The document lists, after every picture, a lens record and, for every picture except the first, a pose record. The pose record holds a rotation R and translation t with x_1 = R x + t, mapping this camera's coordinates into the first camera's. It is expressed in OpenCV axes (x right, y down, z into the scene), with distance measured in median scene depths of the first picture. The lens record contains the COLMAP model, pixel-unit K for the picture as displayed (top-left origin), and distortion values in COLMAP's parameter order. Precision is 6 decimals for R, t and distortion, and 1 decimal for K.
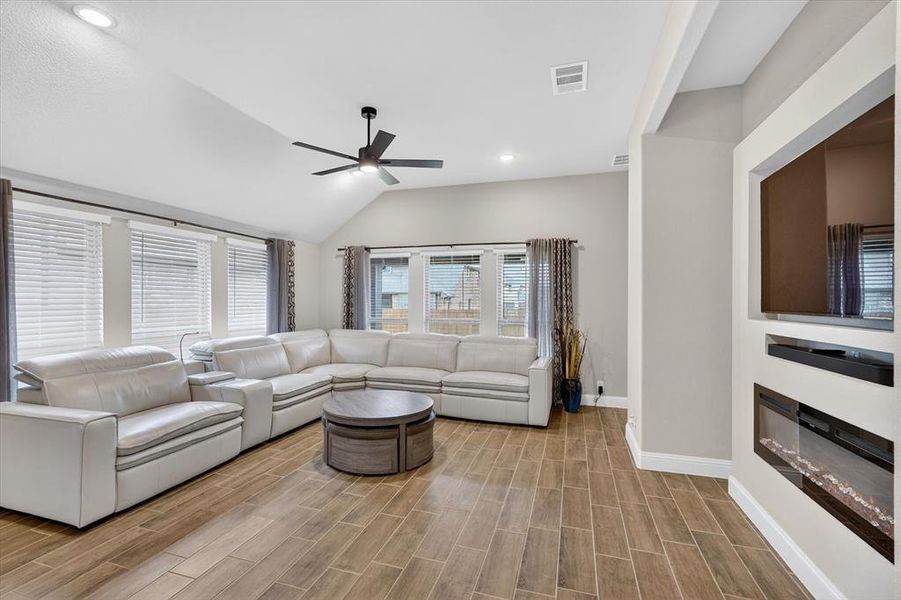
lens RADIAL K [[400.4, 0, 450.7], [0, 400.4, 299.0], [0, 0, 1]] dist [-0.002794, 0.000387]
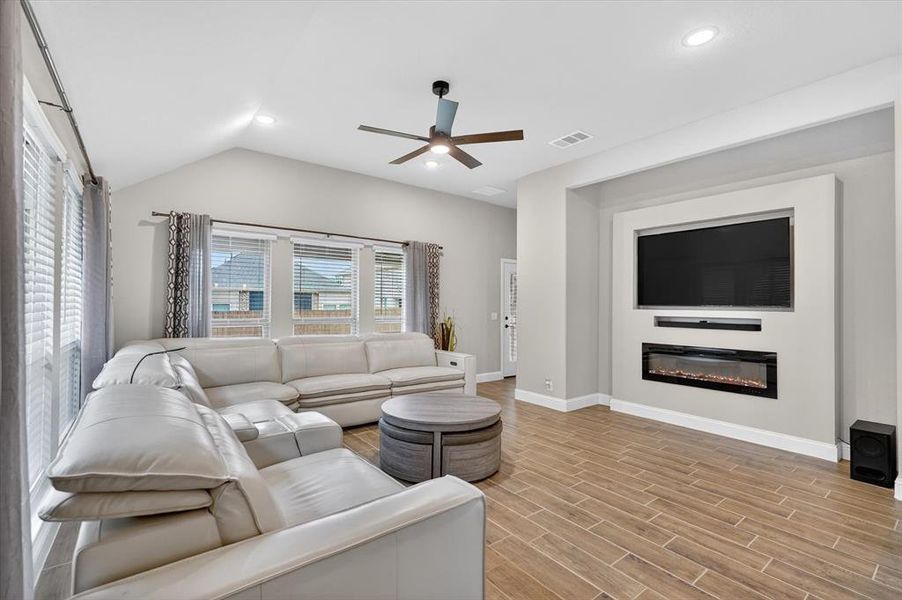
lens RADIAL K [[400.9, 0, 443.4], [0, 400.9, 296.9], [0, 0, 1]] dist [-0.002794, 0.000387]
pose [[0.582950, 0.017955, 0.812309, -0.634682], [-0.010748, 0.999839, -0.014387, 0.014791], [-0.812437, -0.000343, 0.583049, 0.315448]]
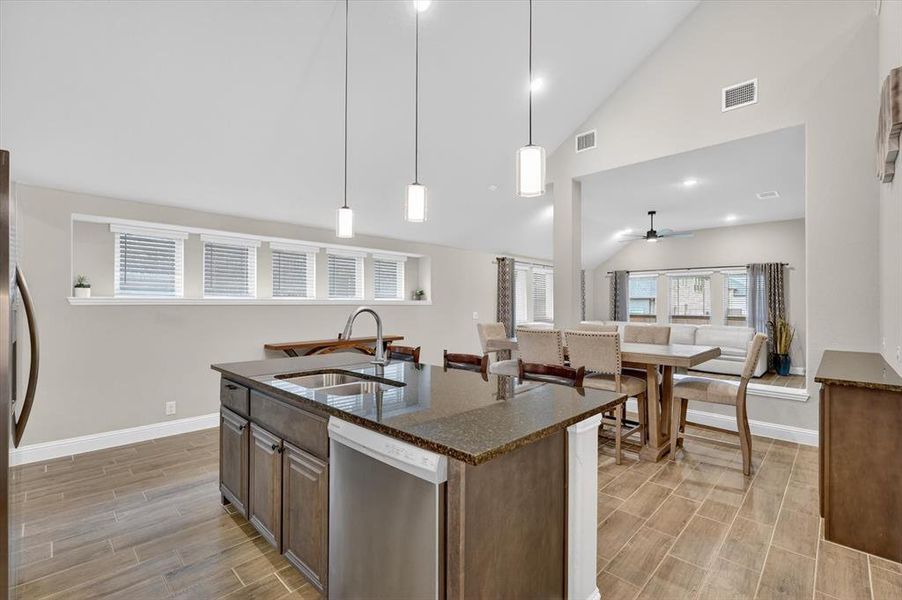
lens RADIAL K [[400.9, 0, 451.6], [0, 400.9, 299.3], [0, 0, 1]] dist [-0.002794, 0.000387]
pose [[0.890949, -0.004168, -0.454085, -0.127400], [-0.002384, 0.999901, -0.013856, 0.010982], [0.454098, 0.013427, 0.890851, -0.914512]]
